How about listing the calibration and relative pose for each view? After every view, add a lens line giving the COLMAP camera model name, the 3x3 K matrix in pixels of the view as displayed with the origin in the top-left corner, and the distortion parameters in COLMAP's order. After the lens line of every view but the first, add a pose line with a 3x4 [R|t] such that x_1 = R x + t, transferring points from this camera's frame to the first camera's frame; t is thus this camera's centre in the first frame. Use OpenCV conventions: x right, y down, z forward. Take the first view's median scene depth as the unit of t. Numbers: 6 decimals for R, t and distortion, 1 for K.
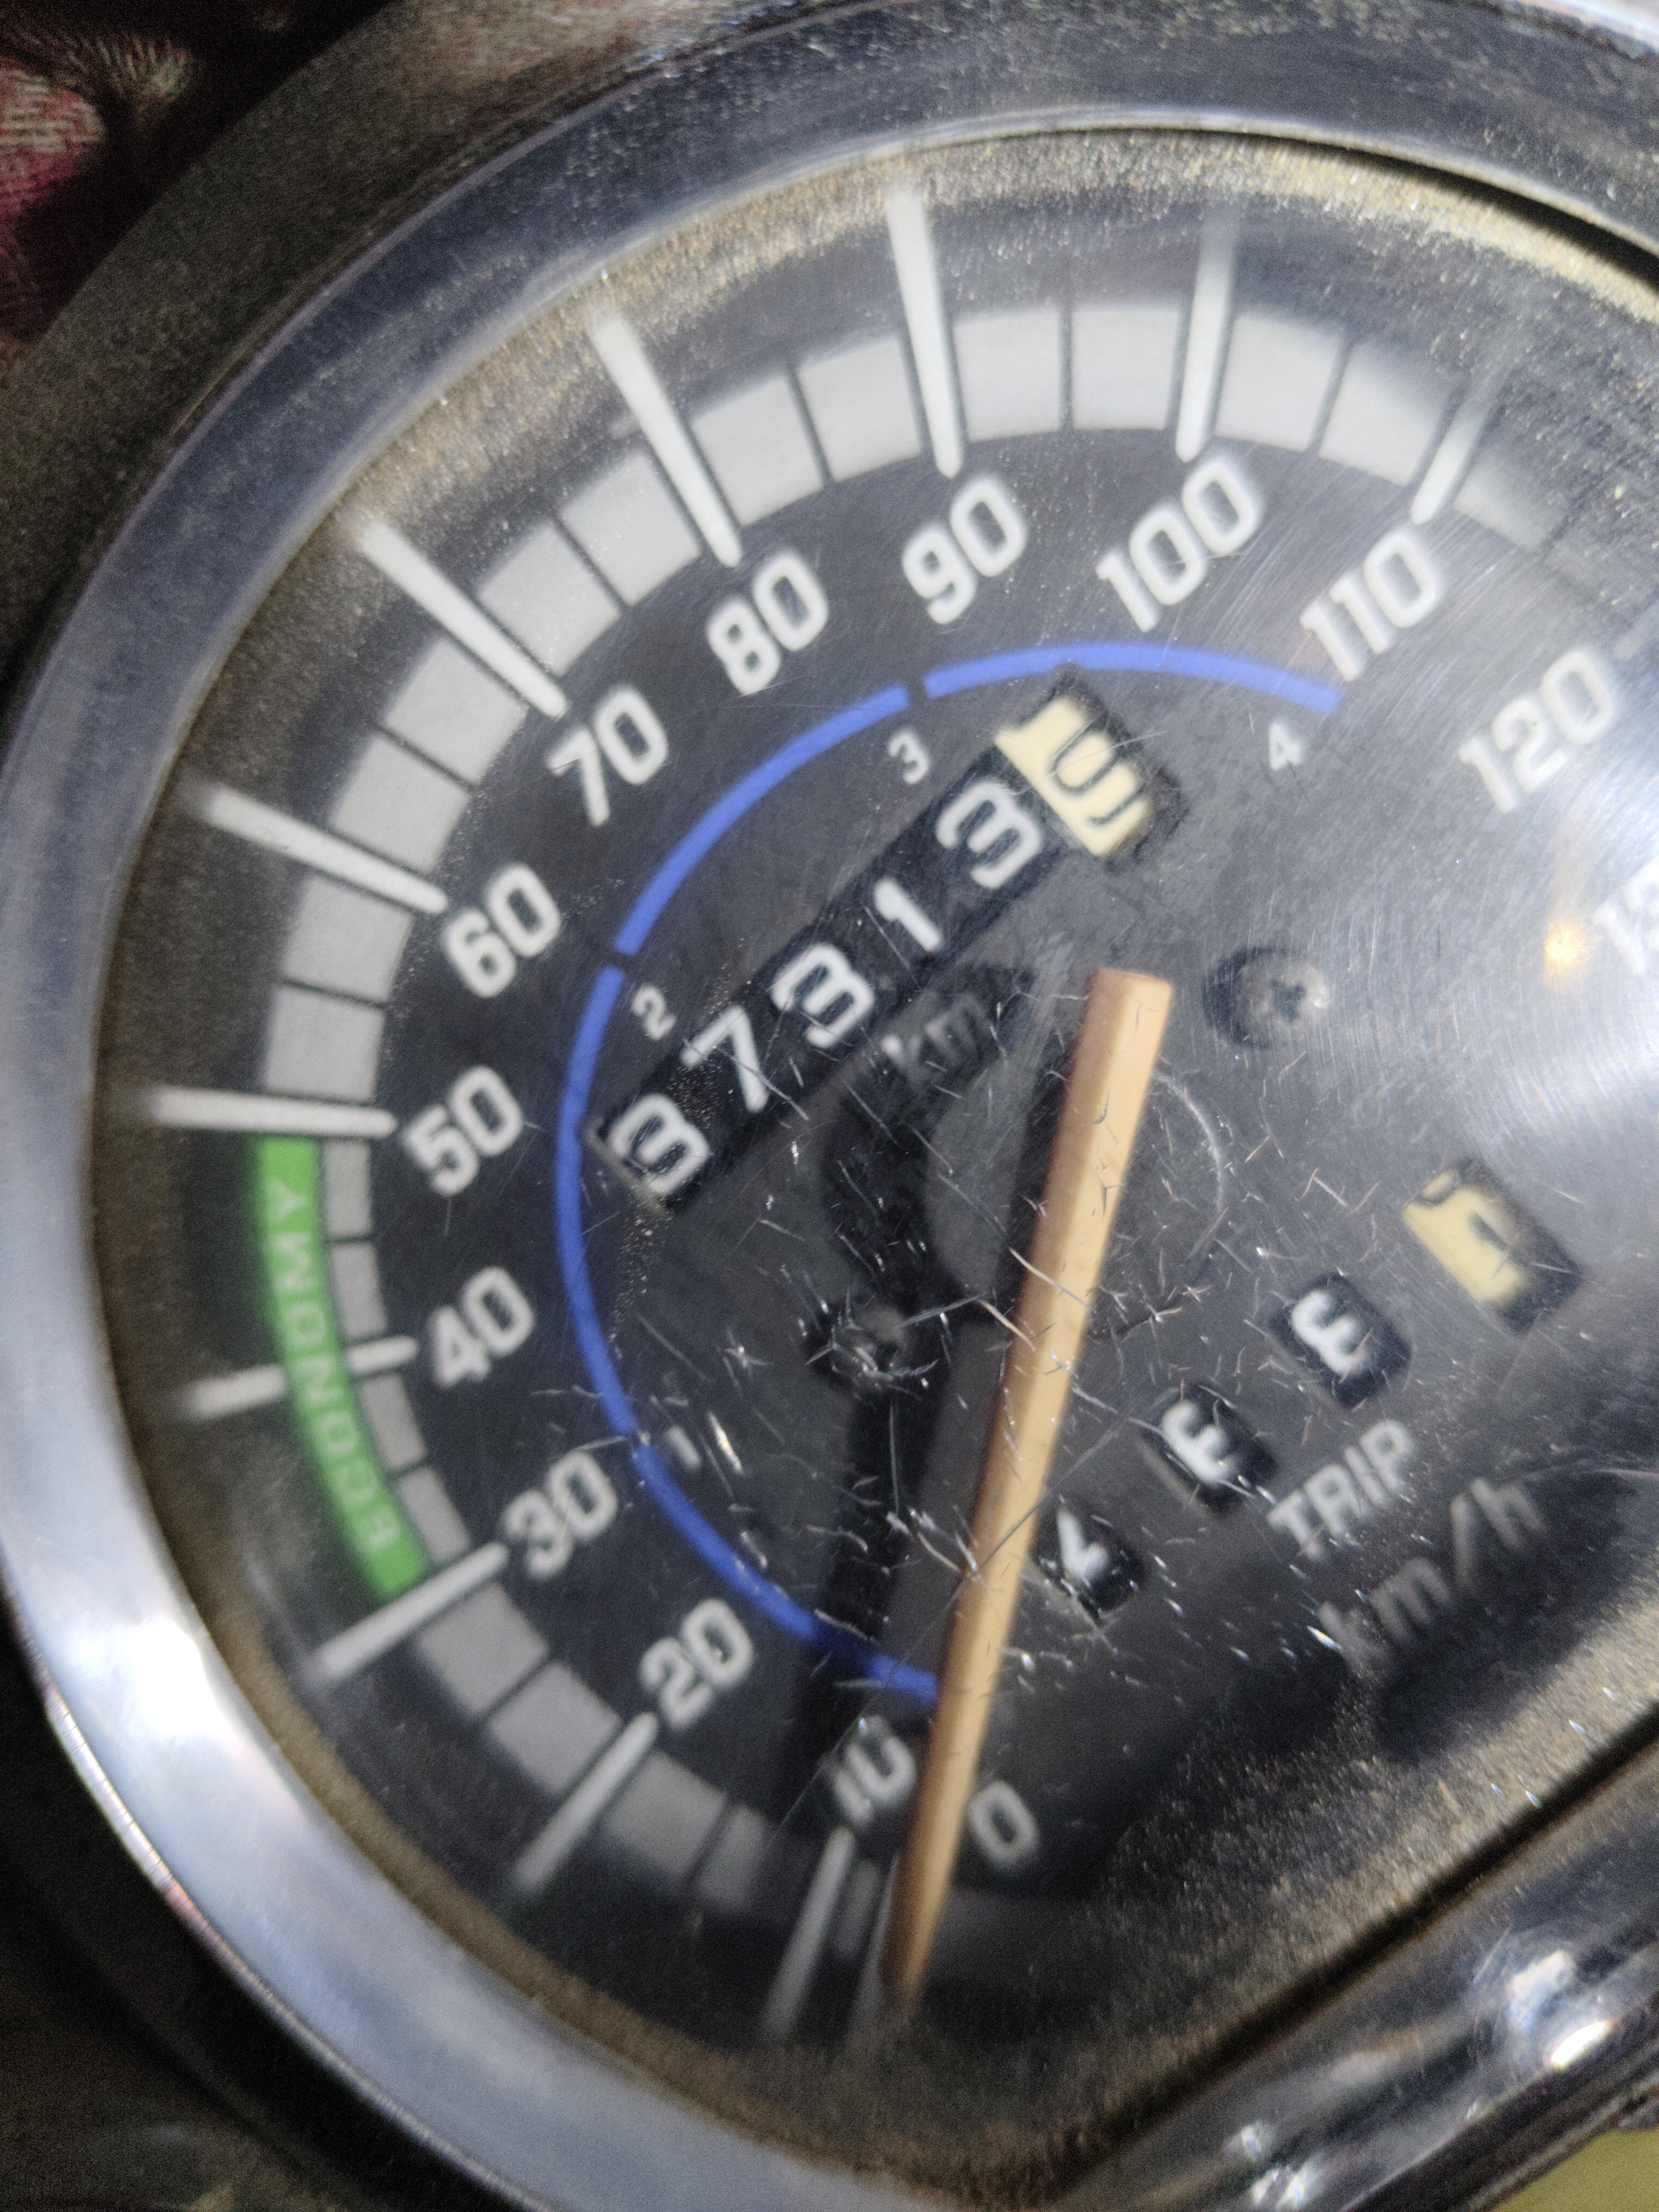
lens RADIAL K [[1666.8, 0, 829.5], [0, 1666.8, 1106.0], [0, 0, 1]] dist [0.055184, -0.255846]
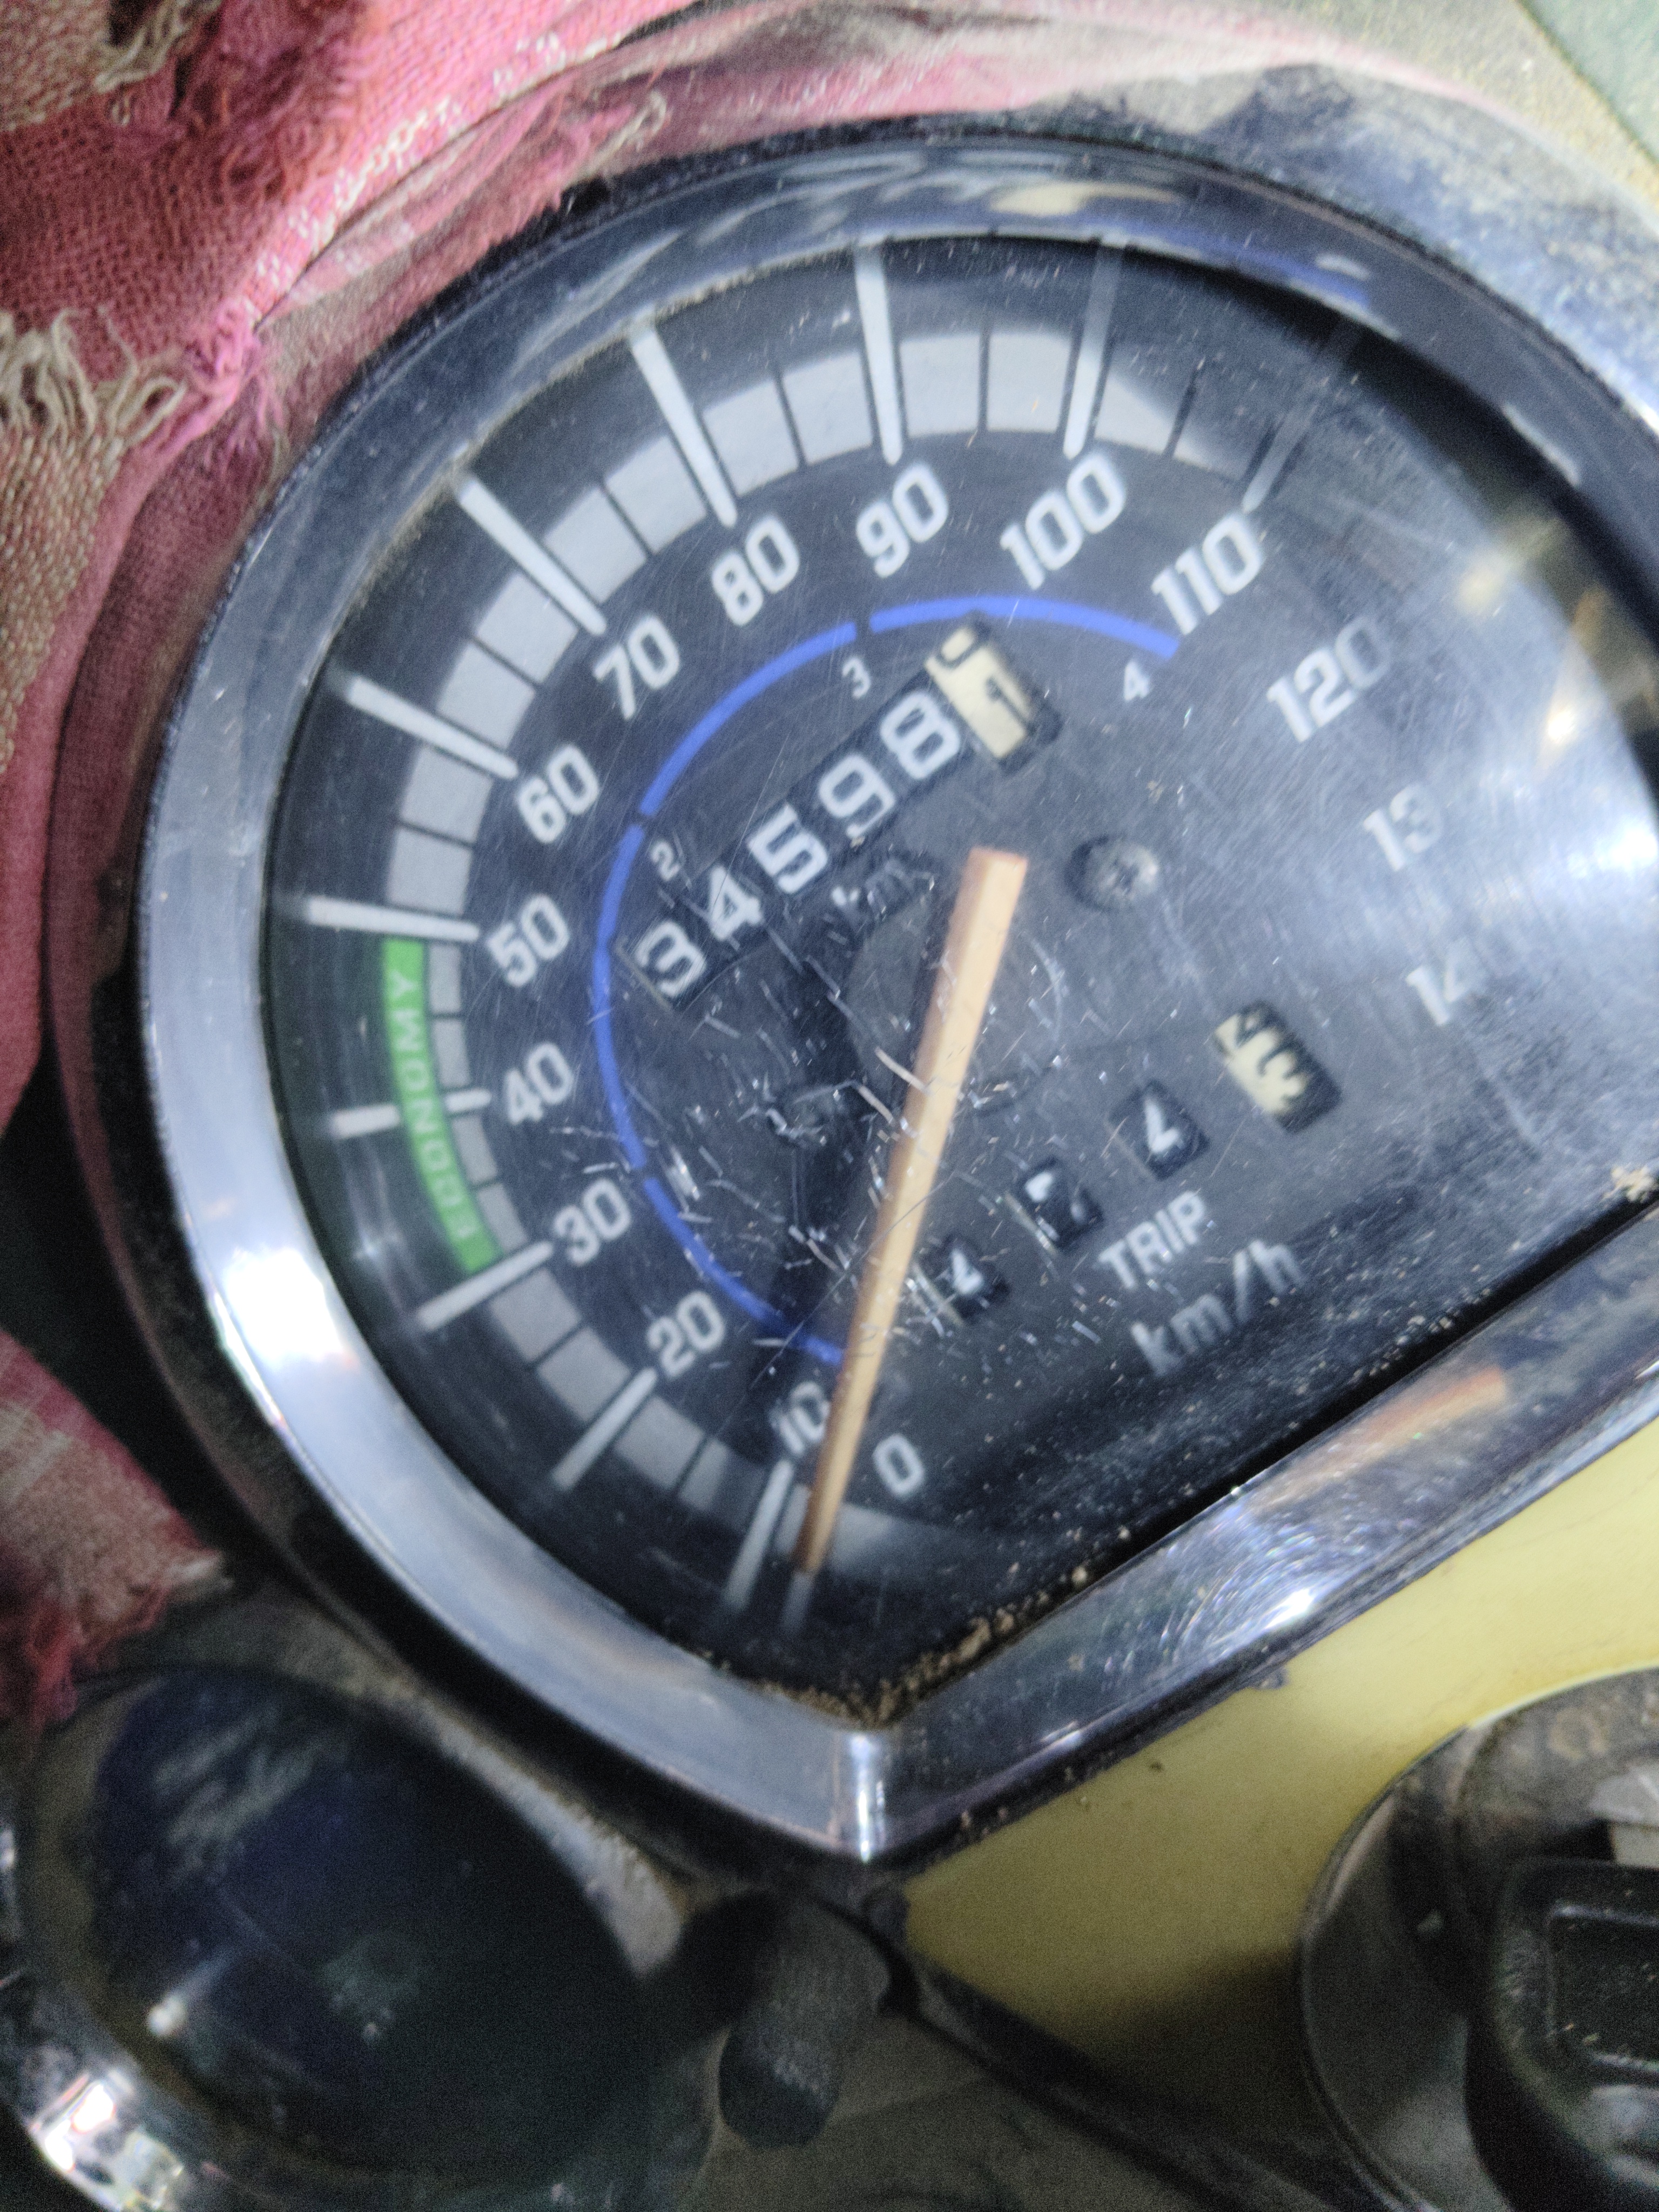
lens RADIAL K [[1666.8, 0, 829.5], [0, 1666.8, 1106.0], [0, 0, 1]] dist [0.055184, -0.255846]
pose [[0.993891, 0.059321, -0.093063, 0.165327], [-0.046719, 0.990123, 0.132188, -0.044875], [0.099985, -0.127032, 0.986846, -0.347113]]
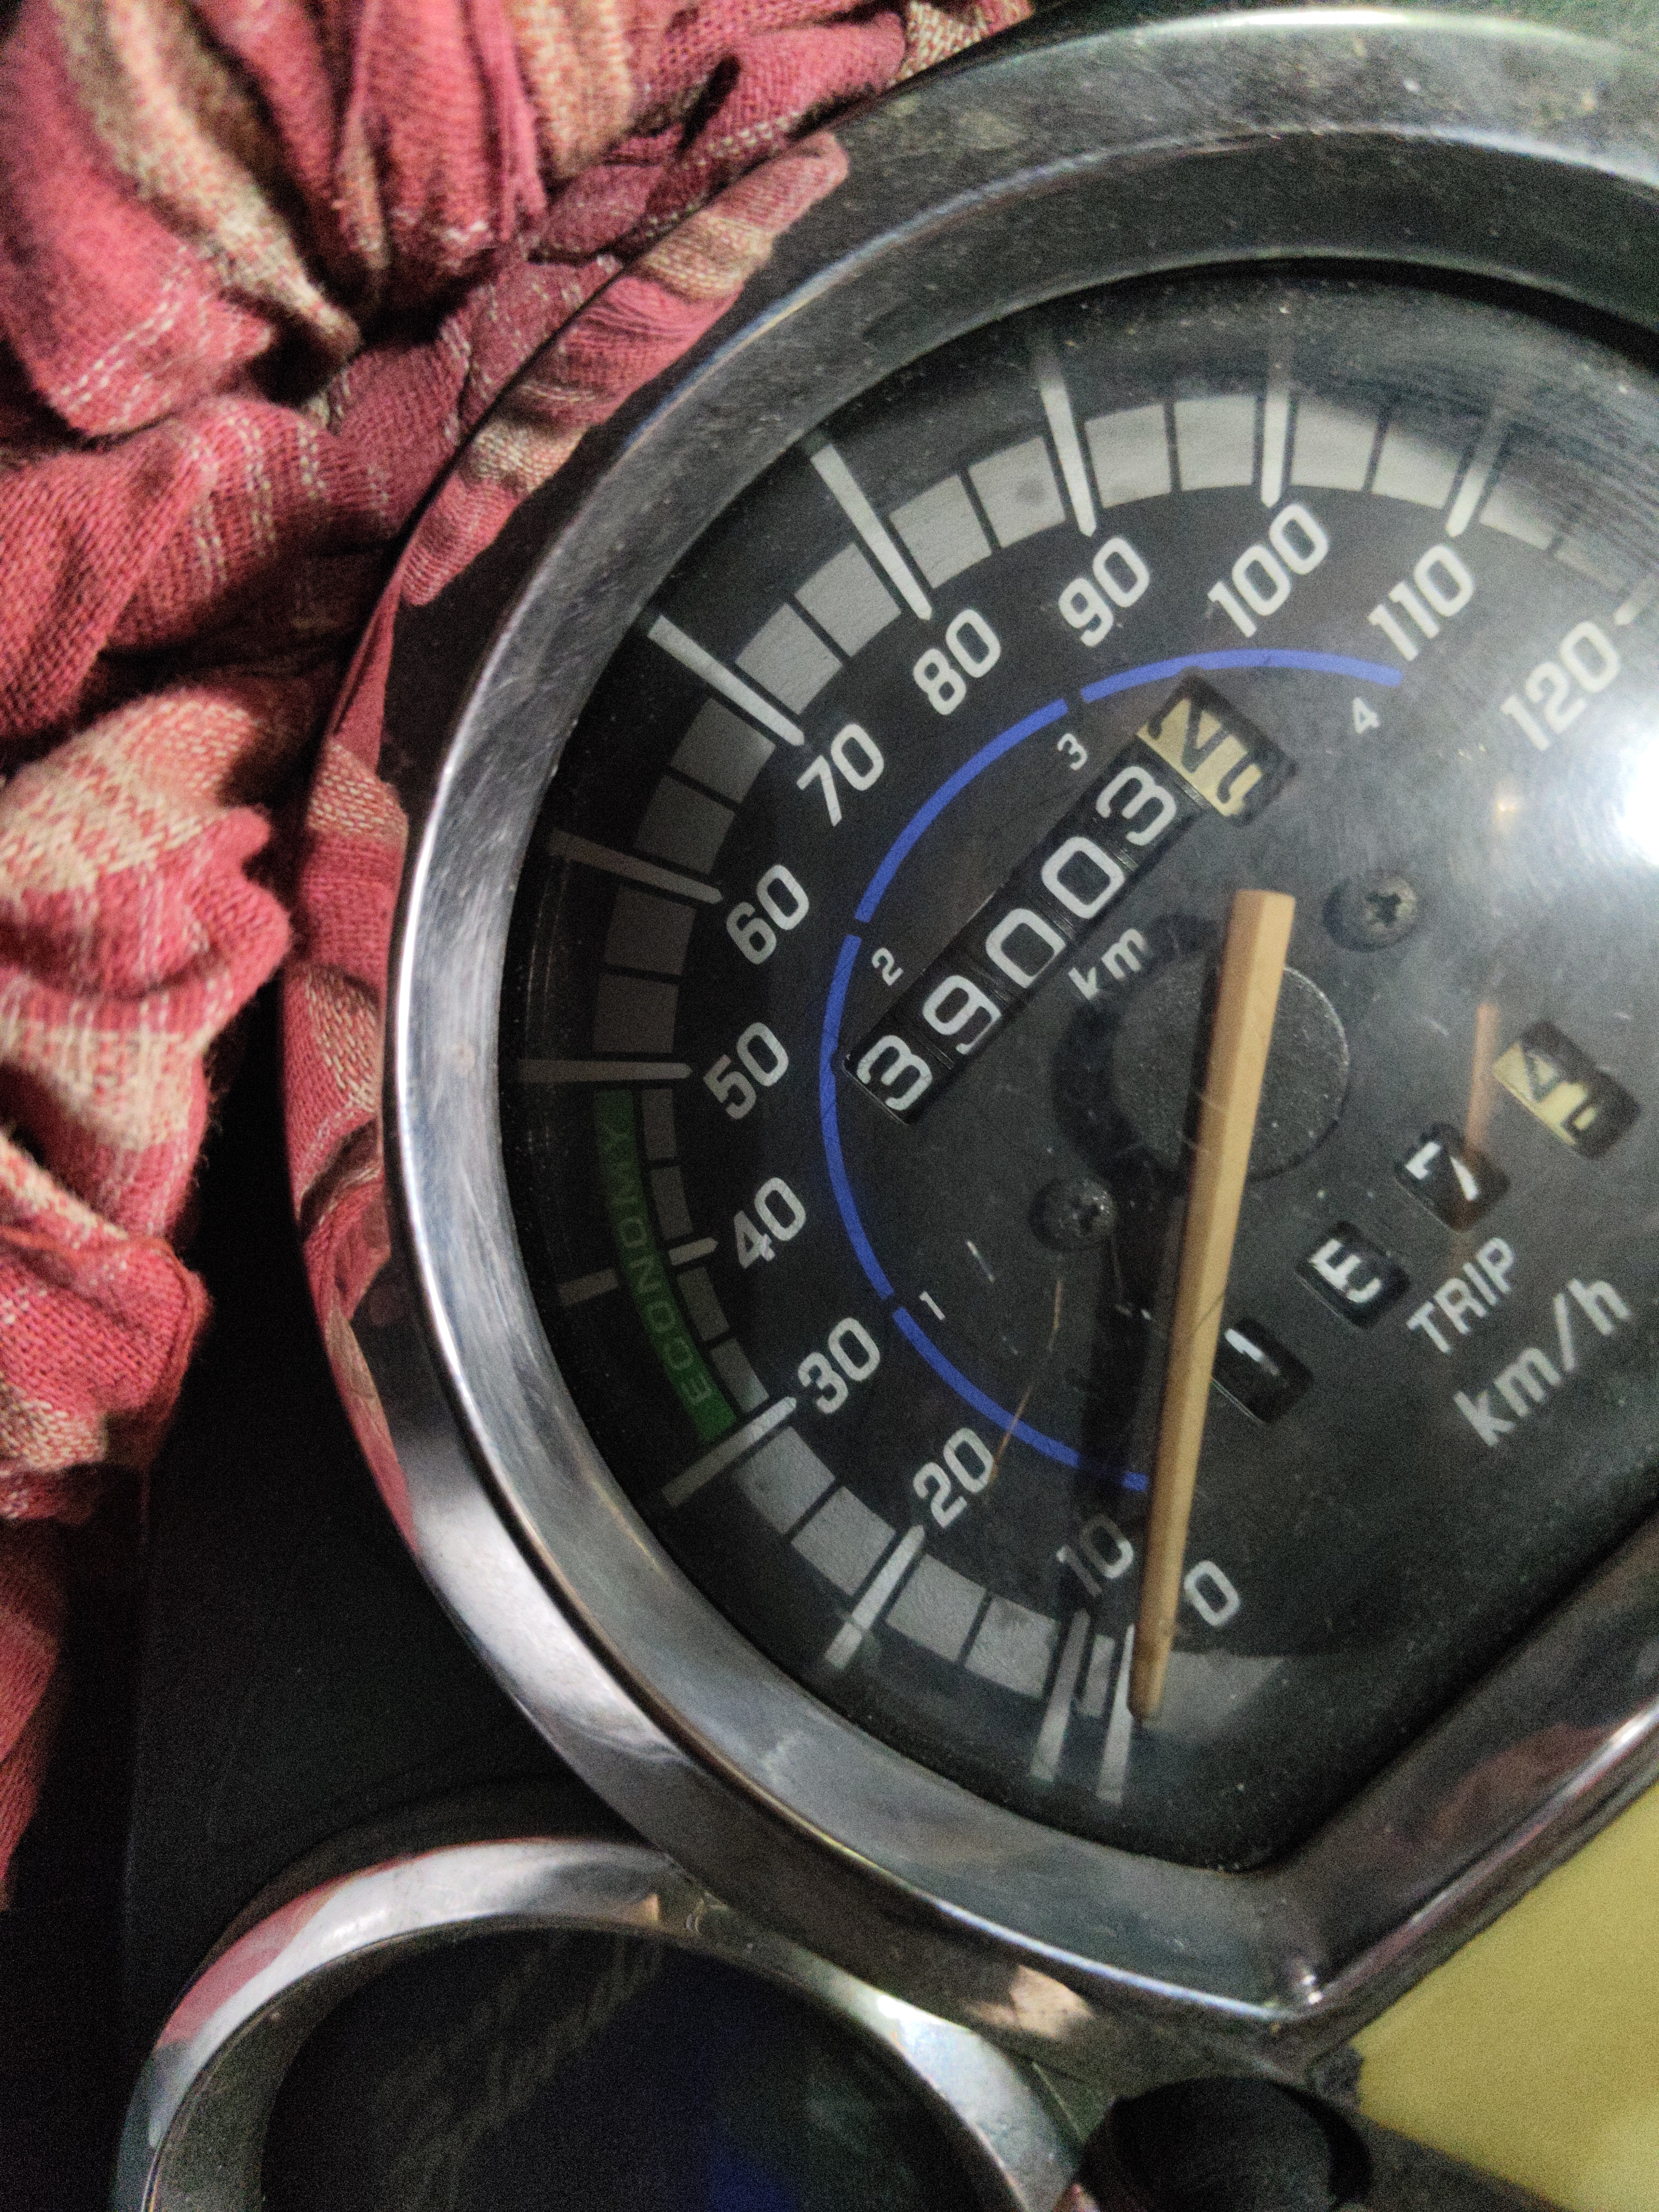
lens RADIAL K [[1666.8, 0, 829.5], [0, 1666.8, 1106.0], [0, 0, 1]] dist [0.055184, -0.255846]
pose [[0.994918, -0.074517, -0.067717, -0.071365], [0.071498, 0.996381, -0.045965, 0.109702], [0.070897, 0.040889, 0.996645, -0.293185]]
